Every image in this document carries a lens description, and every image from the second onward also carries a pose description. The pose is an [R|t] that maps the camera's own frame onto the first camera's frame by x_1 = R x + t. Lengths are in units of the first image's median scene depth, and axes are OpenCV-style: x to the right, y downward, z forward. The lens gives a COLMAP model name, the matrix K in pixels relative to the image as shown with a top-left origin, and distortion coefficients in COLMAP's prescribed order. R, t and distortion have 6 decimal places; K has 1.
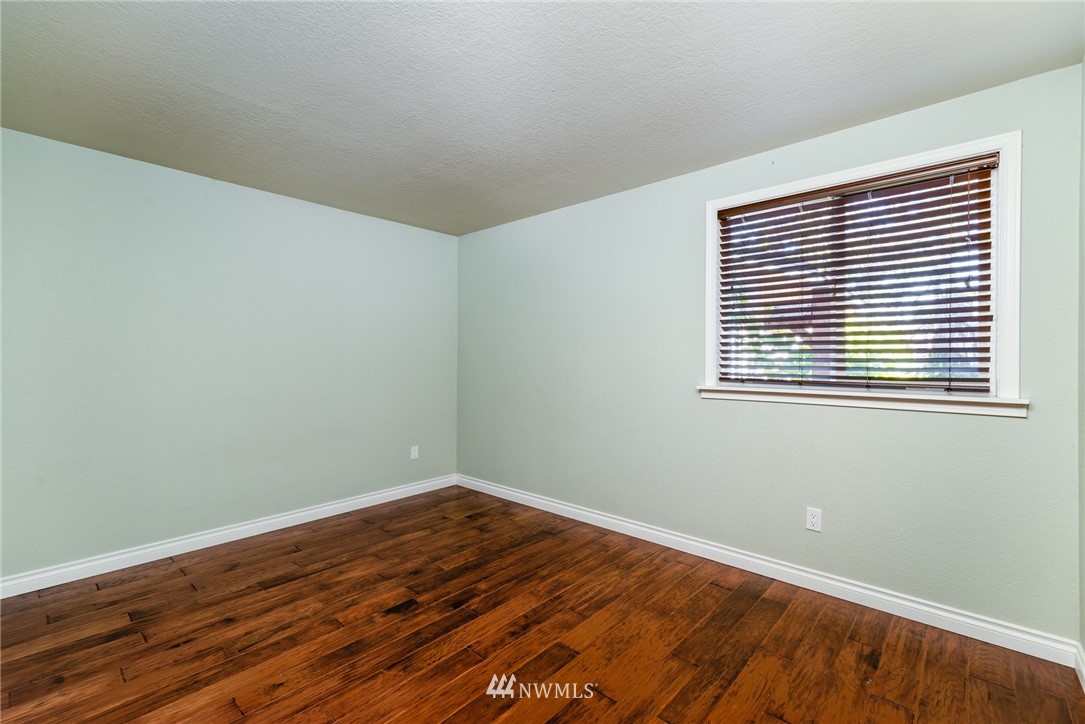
lens RADIAL K [[469.4, 0, 543.9], [0, 469.4, 359.8], [0, 0, 1]] dist [0.013224, -0.003176]
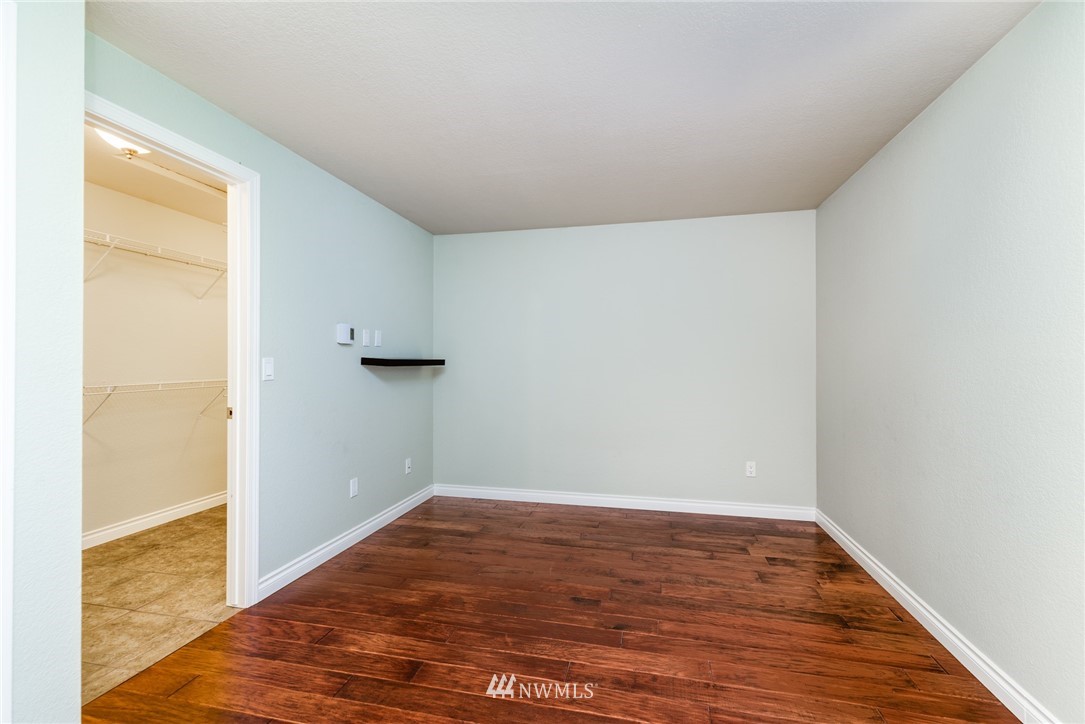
lens RADIAL K [[469.4, 0, 543.9], [0, 469.4, 359.8], [0, 0, 1]] dist [0.013224, -0.003176]
pose [[0.480273, -0.007043, -0.877091, 0.446771], [-0.001826, 0.999958, -0.009030, 0.001891], [0.877117, 0.005939, 0.480240, 0.331979]]
